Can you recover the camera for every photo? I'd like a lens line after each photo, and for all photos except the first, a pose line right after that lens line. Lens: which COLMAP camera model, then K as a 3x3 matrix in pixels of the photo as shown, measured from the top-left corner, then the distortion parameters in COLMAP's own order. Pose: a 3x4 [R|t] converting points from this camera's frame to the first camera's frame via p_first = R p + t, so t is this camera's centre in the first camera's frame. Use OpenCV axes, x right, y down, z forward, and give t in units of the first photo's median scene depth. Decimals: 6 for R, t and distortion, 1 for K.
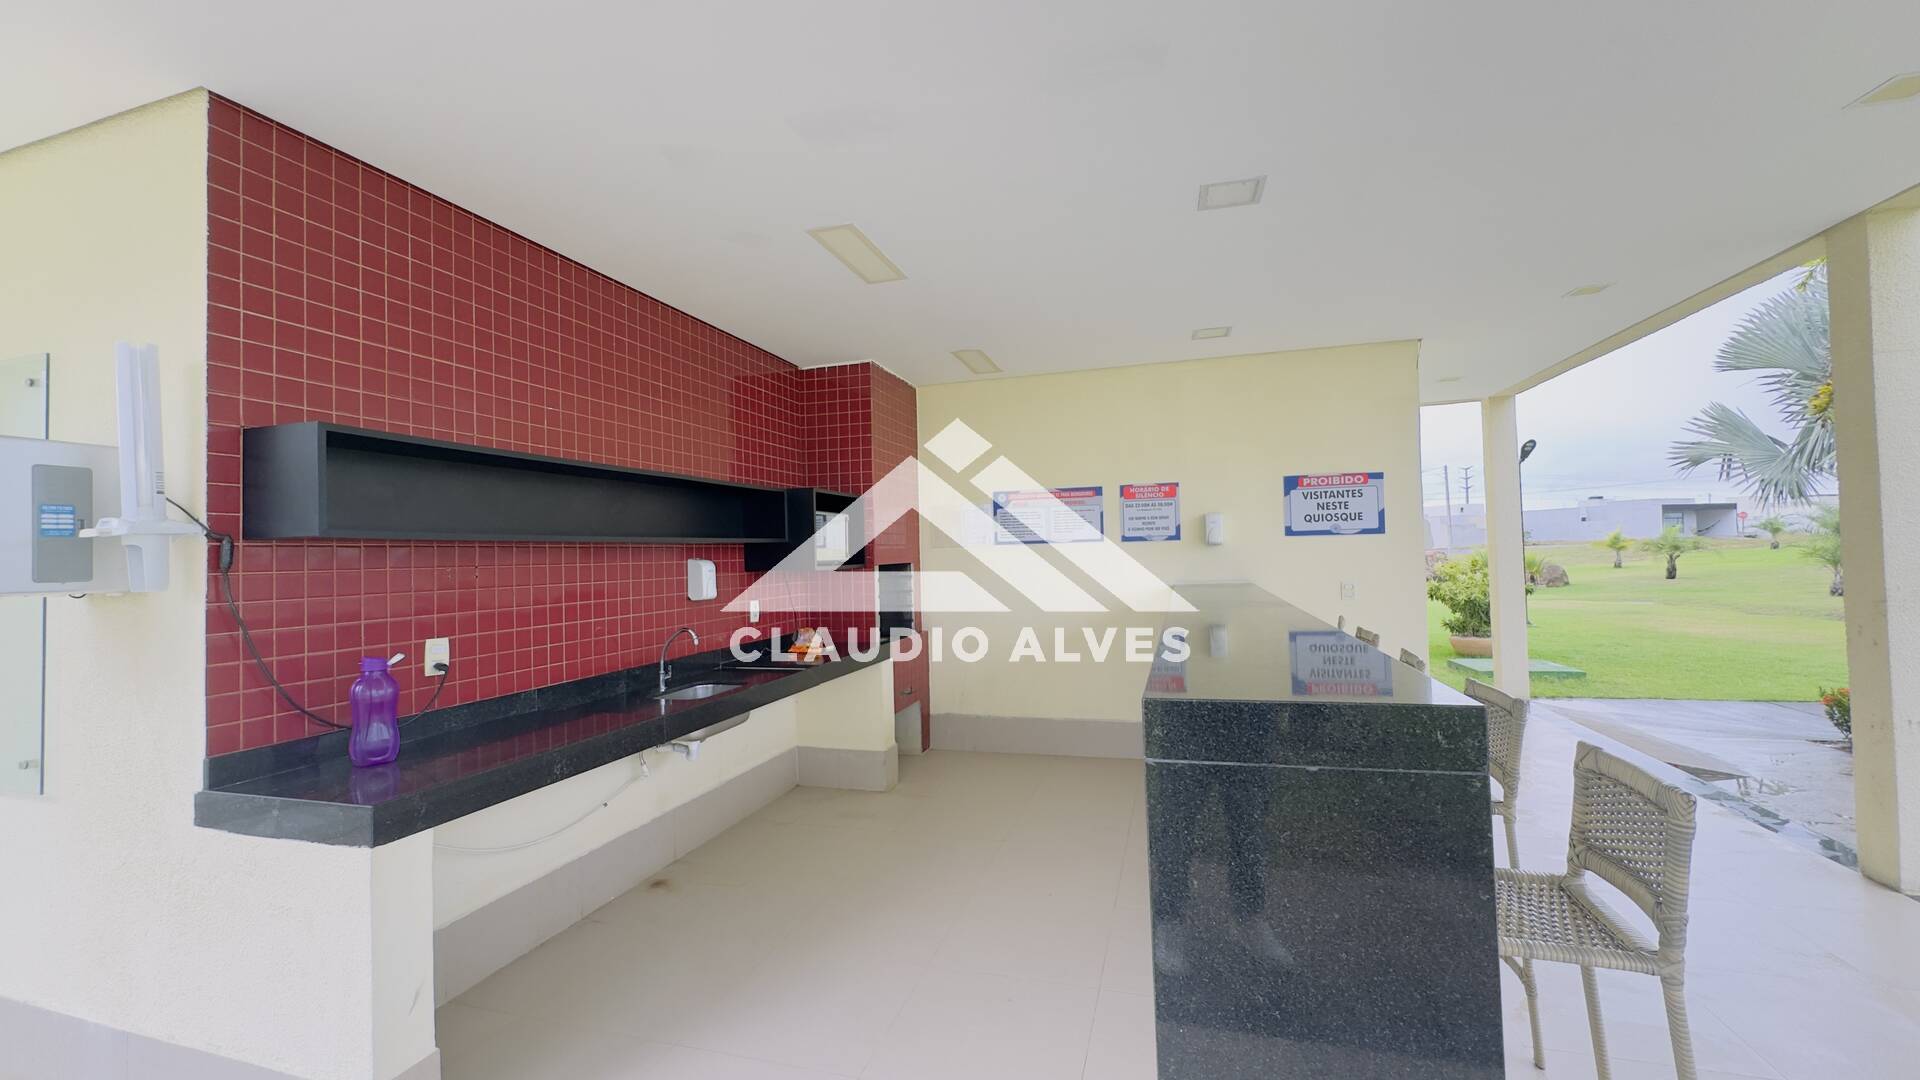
lens RADIAL K [[764.1, 0, 955.7], [0, 764.1, 539.3], [0, 0, 1]] dist [-0.001150, 0.000619]
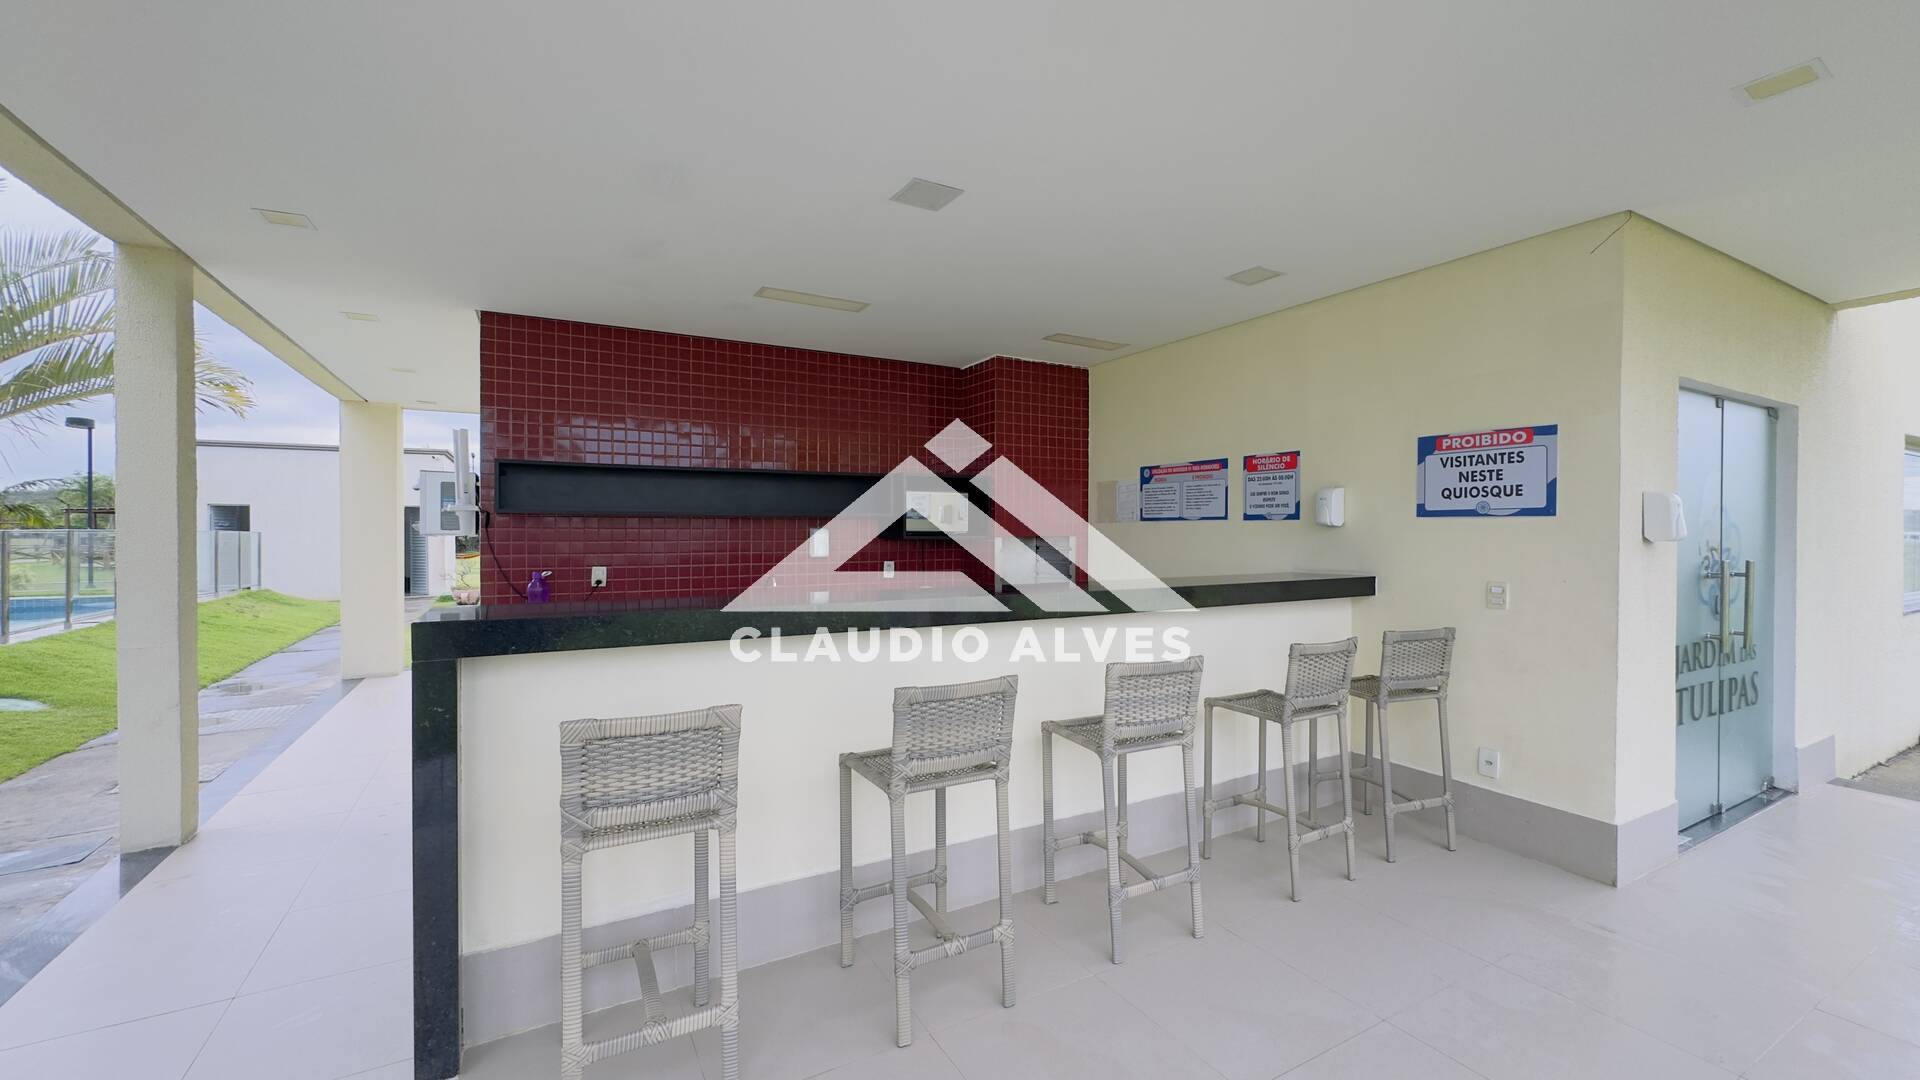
lens RADIAL K [[764.1, 0, 955.7], [0, 764.1, 539.3], [0, 0, 1]] dist [-0.001150, 0.000619]
pose [[0.720132, 0.035786, -0.692914, 0.634179], [-0.006623, 0.998978, 0.044710, -0.013065], [0.693805, -0.027608, 0.719633, 0.141043]]
